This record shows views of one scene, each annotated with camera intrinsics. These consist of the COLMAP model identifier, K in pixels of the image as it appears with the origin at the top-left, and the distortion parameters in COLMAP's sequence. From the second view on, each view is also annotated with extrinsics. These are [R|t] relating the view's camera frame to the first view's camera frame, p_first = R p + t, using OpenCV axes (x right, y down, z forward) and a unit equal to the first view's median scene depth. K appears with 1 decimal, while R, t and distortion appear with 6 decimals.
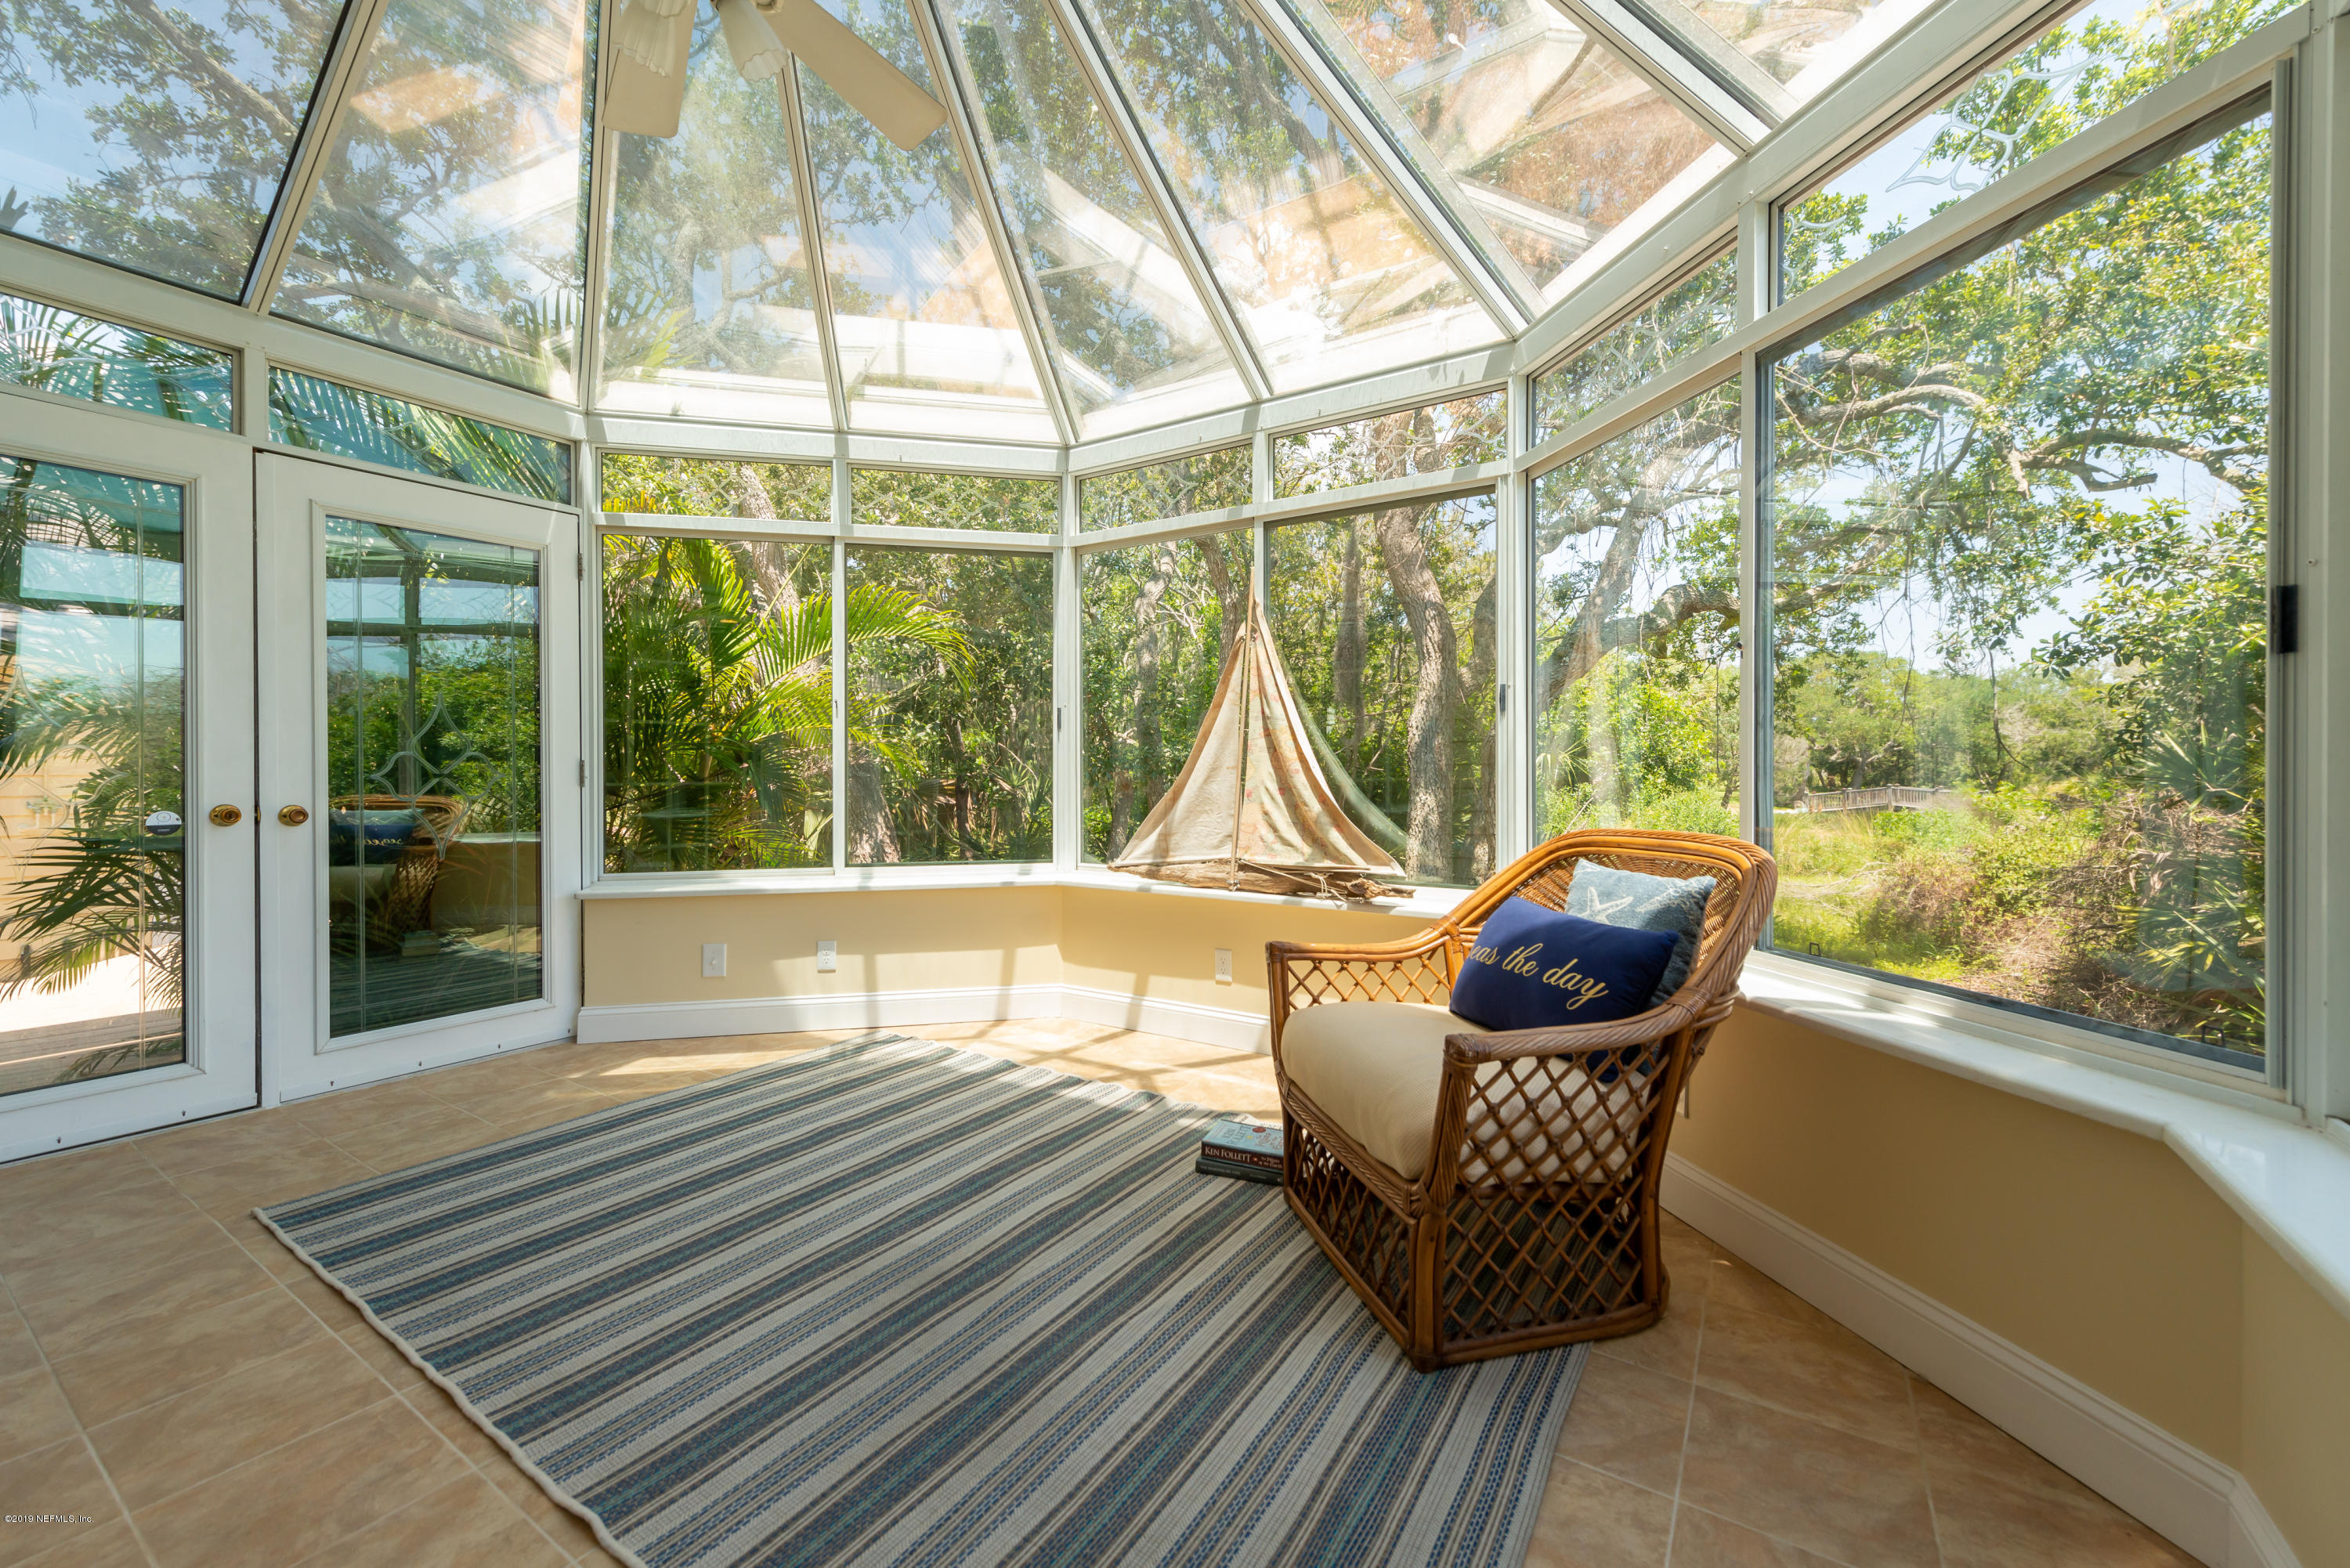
lens RADIAL K [[930.5, 0, 1177.6], [0, 930.5, 766.9], [0, 0, 1]] dist [0.011392, -0.003818]
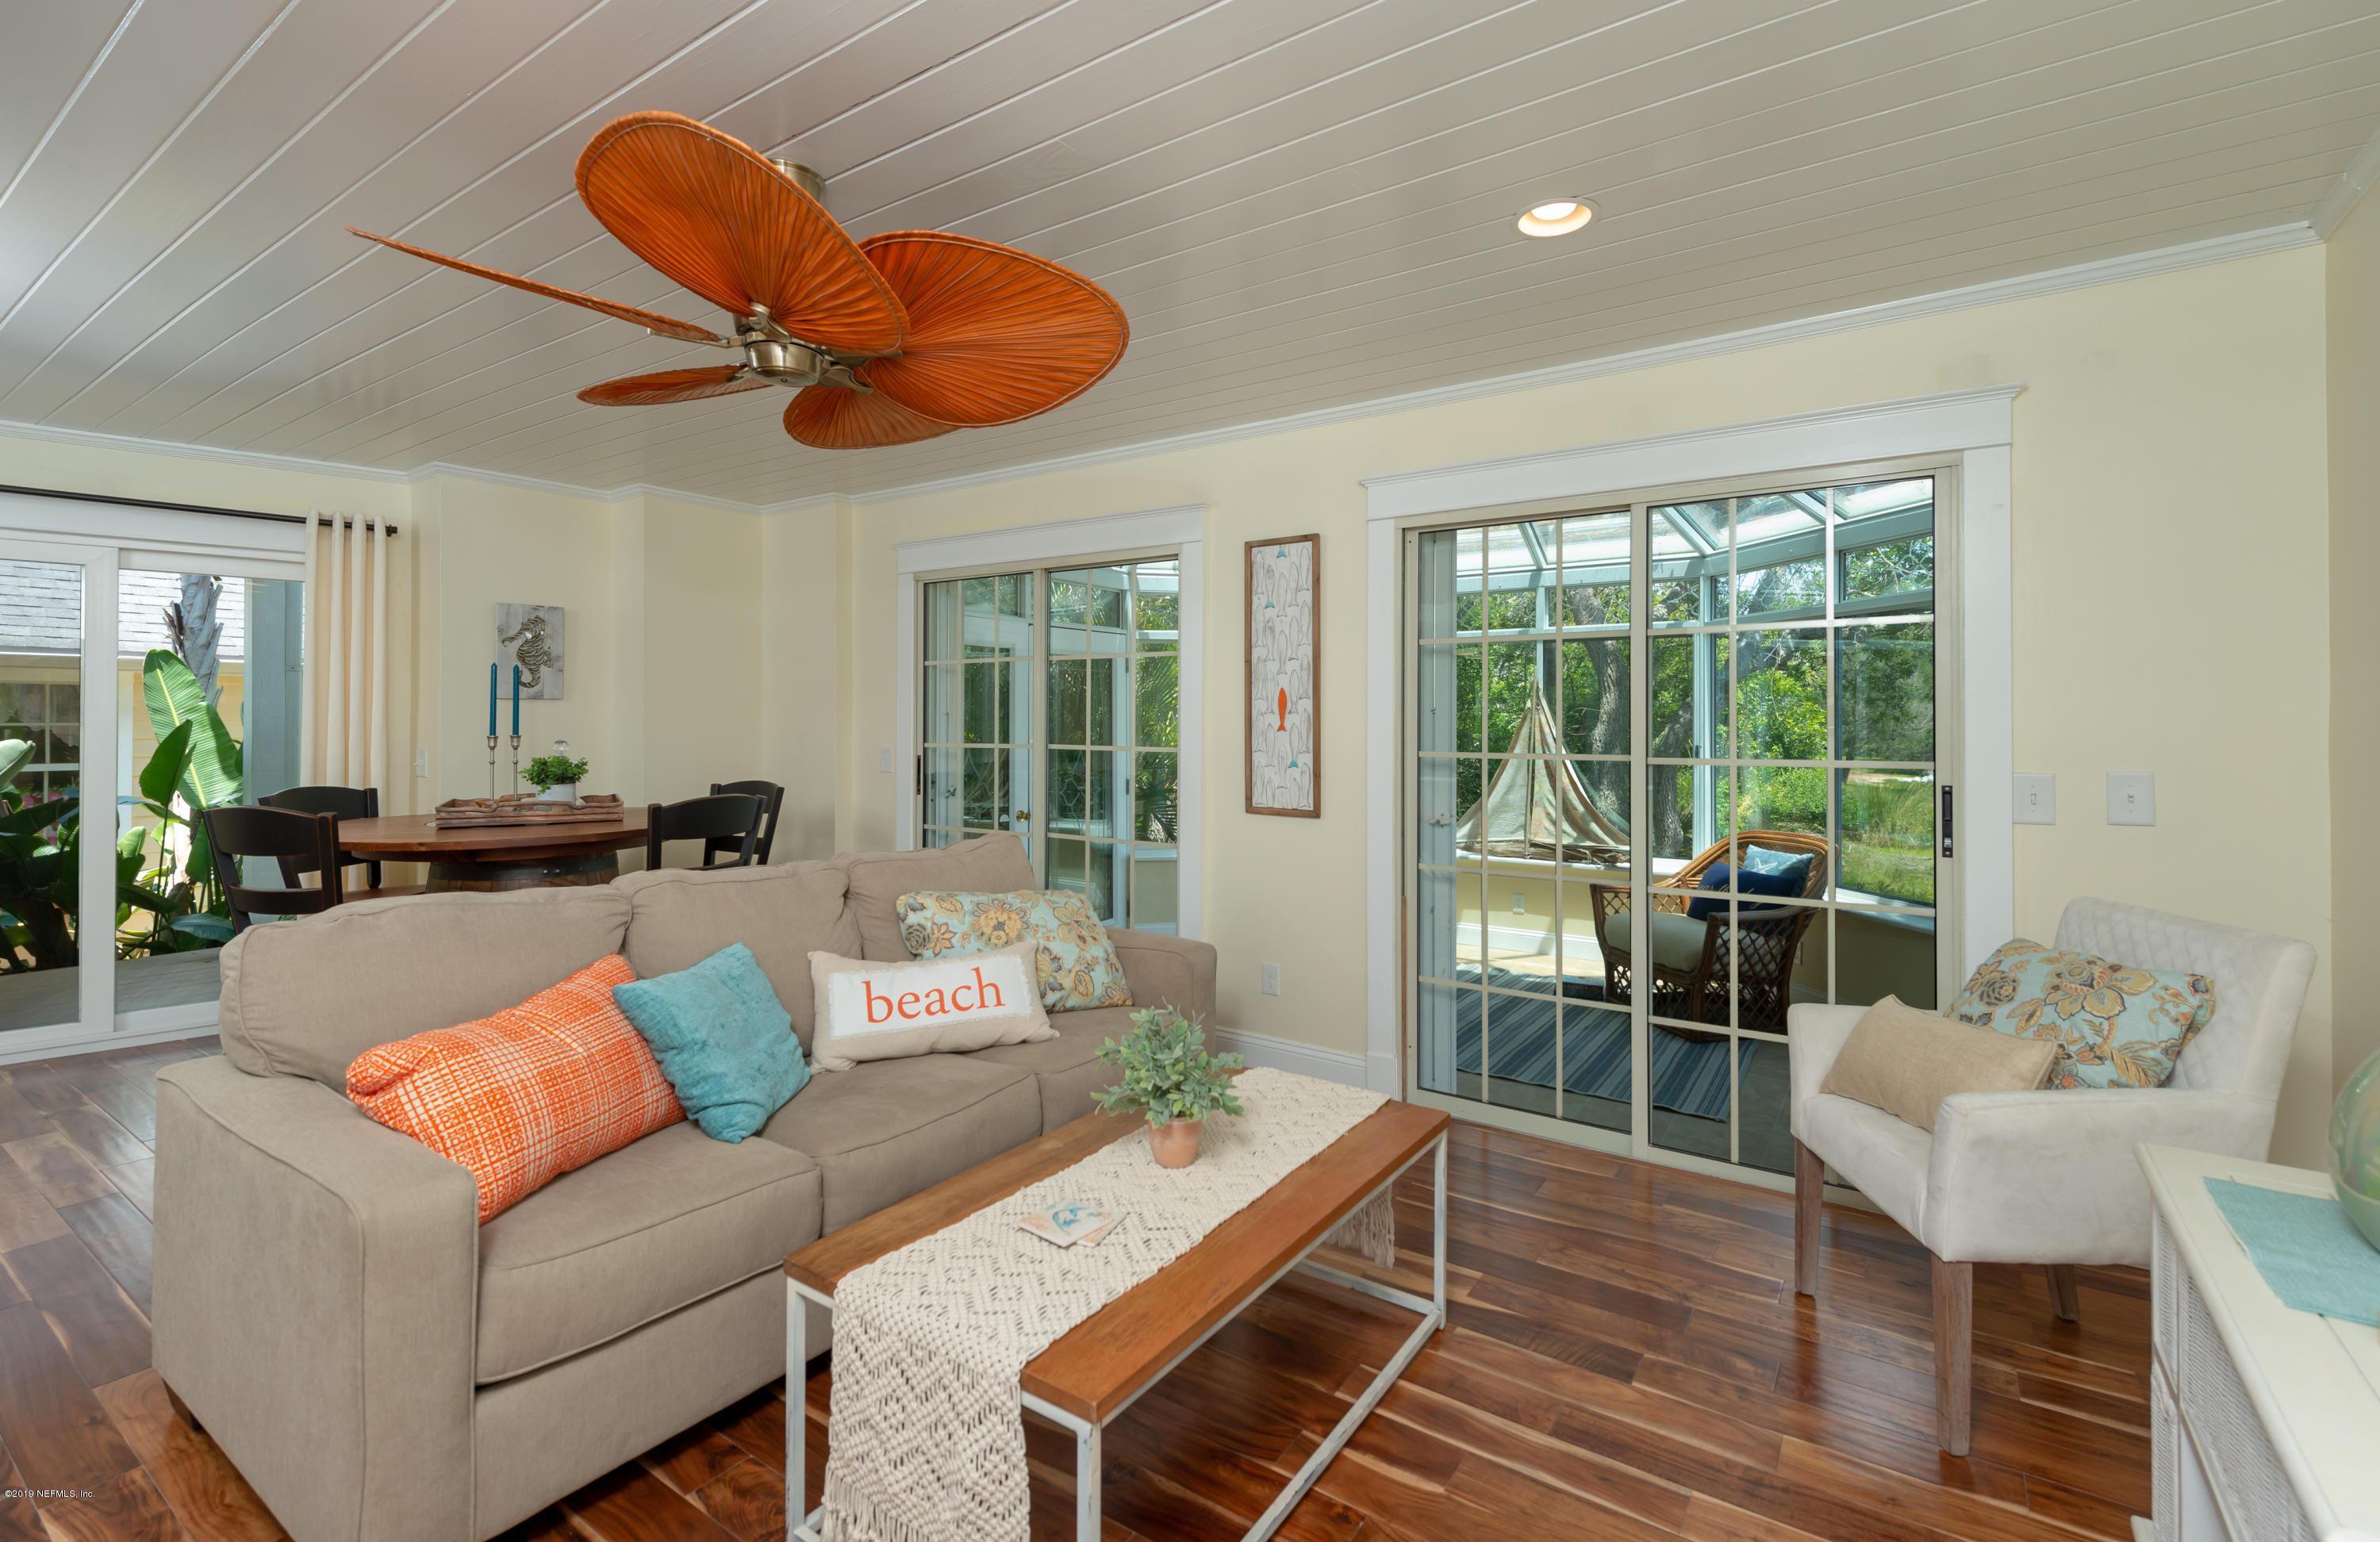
lens RADIAL K [[1037.1, 0, 1174.3], [0, 1037.1, 718.5], [0, 0, 1]] dist [-0.000637, -0.001536]
pose [[0.998859, 0.001956, -0.047724, -0.506023], [-0.002259, 0.999978, -0.006290, -0.111734], [0.047710, 0.006390, 0.998841, -0.939161]]
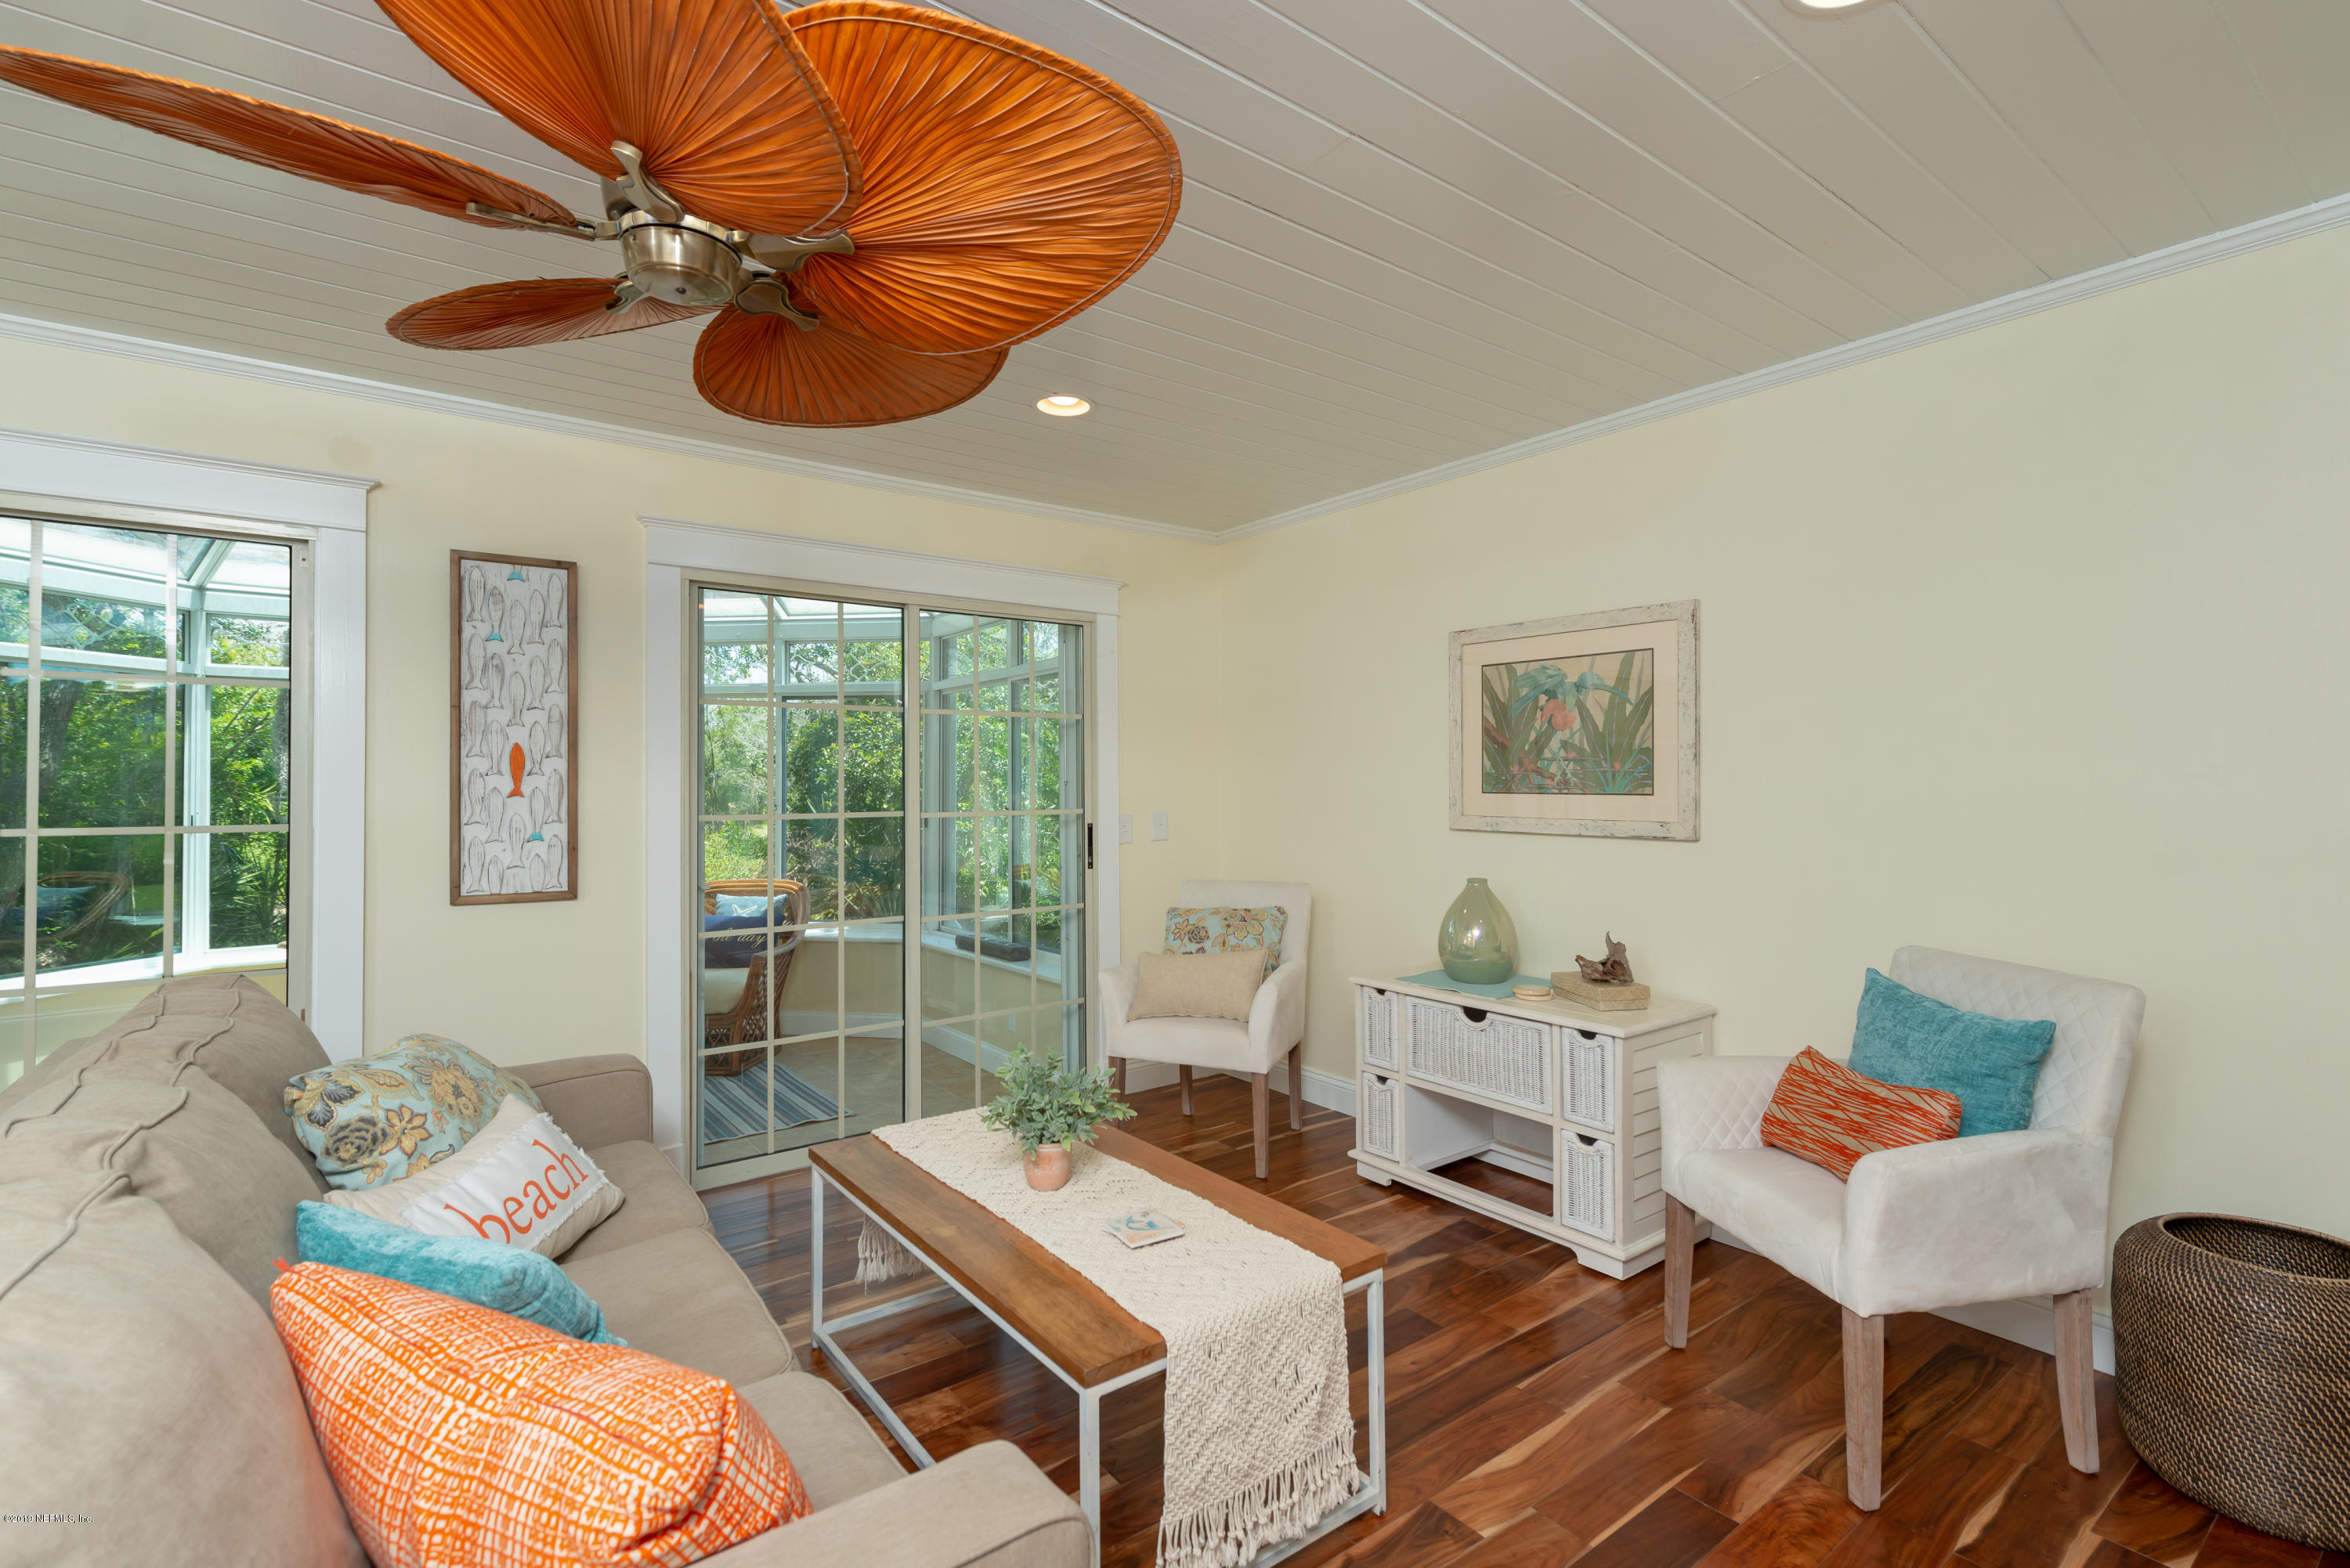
lens RADIAL K [[1061.1, 0, 1179.1], [0, 1061.1, 766.5], [0, 0, 1]] dist [0.007463, -0.001258]
pose [[0.383264, 0.014270, 0.923529, -1.087075], [0.002418, 0.999862, -0.016453, -0.115321], [-0.923636, 0.008539, 0.383177, -0.695218]]
